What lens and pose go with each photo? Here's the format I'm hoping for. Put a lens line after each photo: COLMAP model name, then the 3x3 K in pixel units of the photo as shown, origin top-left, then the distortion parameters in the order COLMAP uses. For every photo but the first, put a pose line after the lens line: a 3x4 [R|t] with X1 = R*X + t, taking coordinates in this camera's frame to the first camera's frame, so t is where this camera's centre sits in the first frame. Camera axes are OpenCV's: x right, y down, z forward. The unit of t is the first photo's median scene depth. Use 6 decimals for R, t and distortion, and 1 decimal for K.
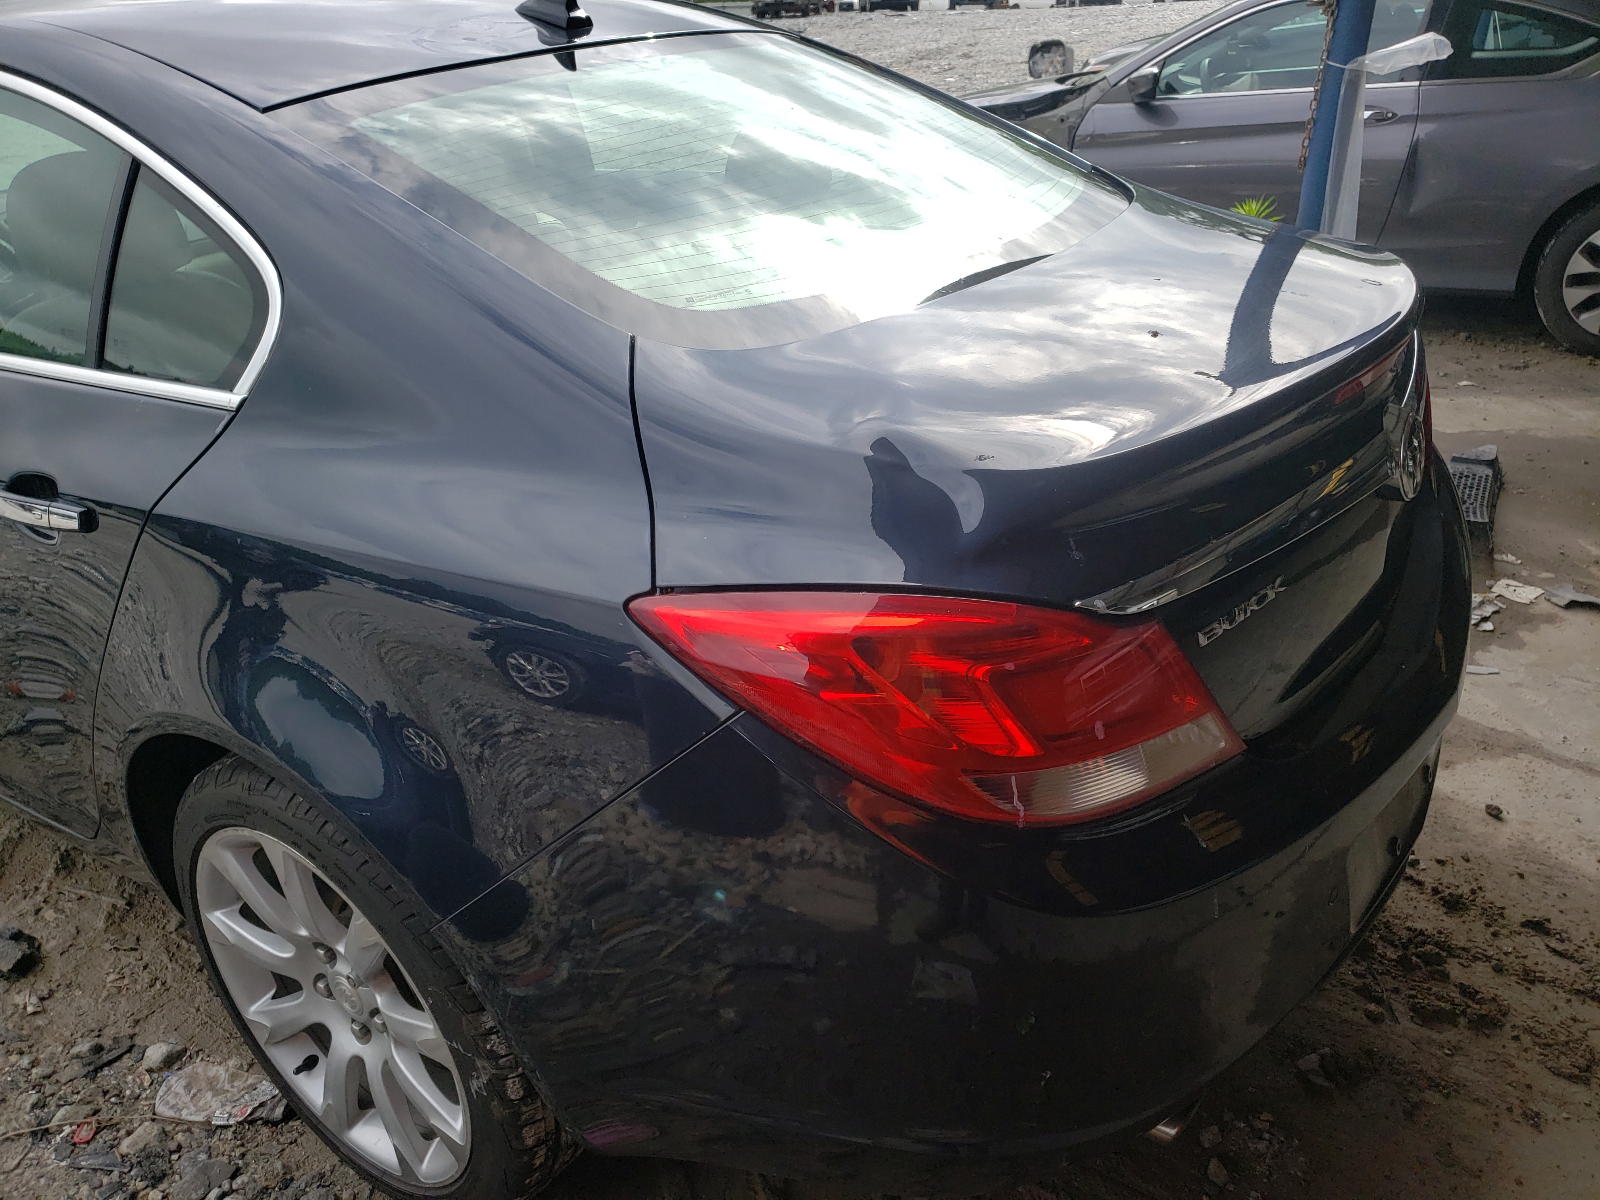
lens RADIAL K [[1219.6, 0, 796.9], [0, 1219.6, 600.5], [0, 0, 1]] dist [-0.005092, 0.012694]
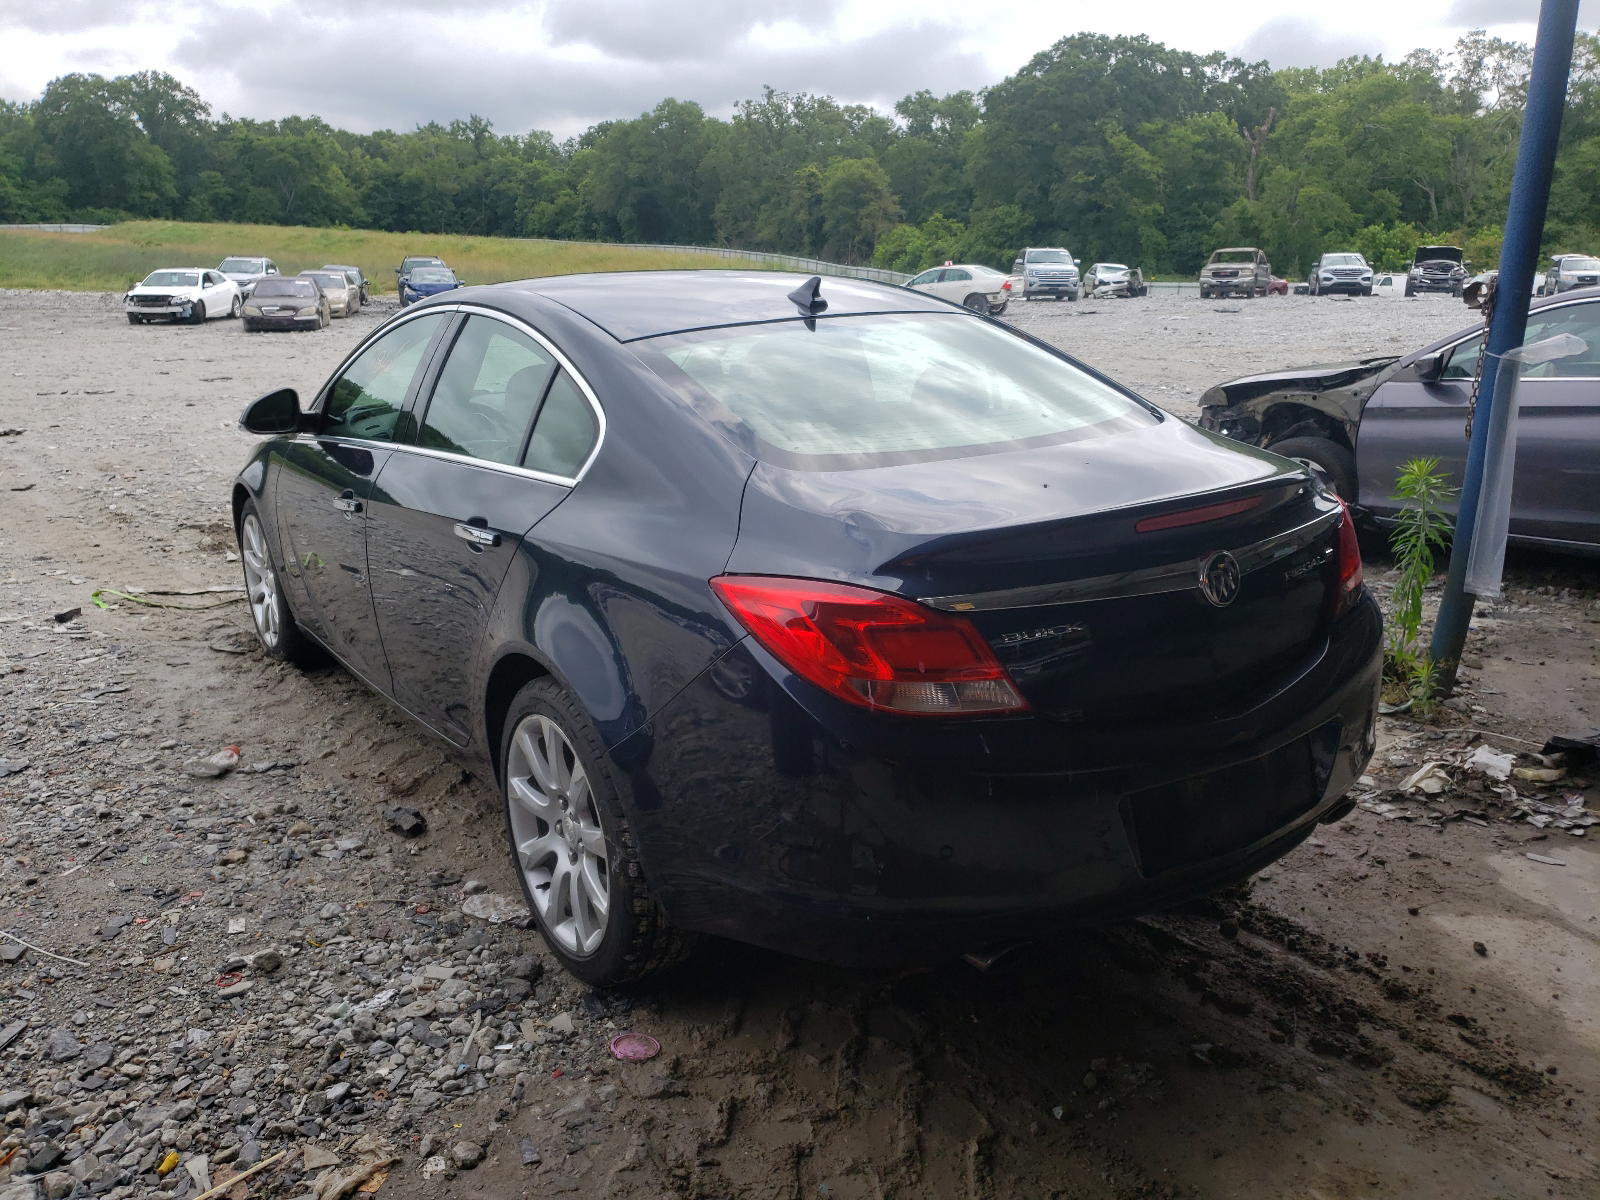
lens RADIAL K [[1219.6, 0, 802.6], [0, 1219.6, 600.4], [0, 0, 1]] dist [-0.005092, 0.012694]
pose [[0.937703, 0.113146, -0.328498, 0.423435], [-0.175399, 0.970321, -0.166469, 0.218840], [0.299913, 0.213717, 0.929719, -0.511469]]
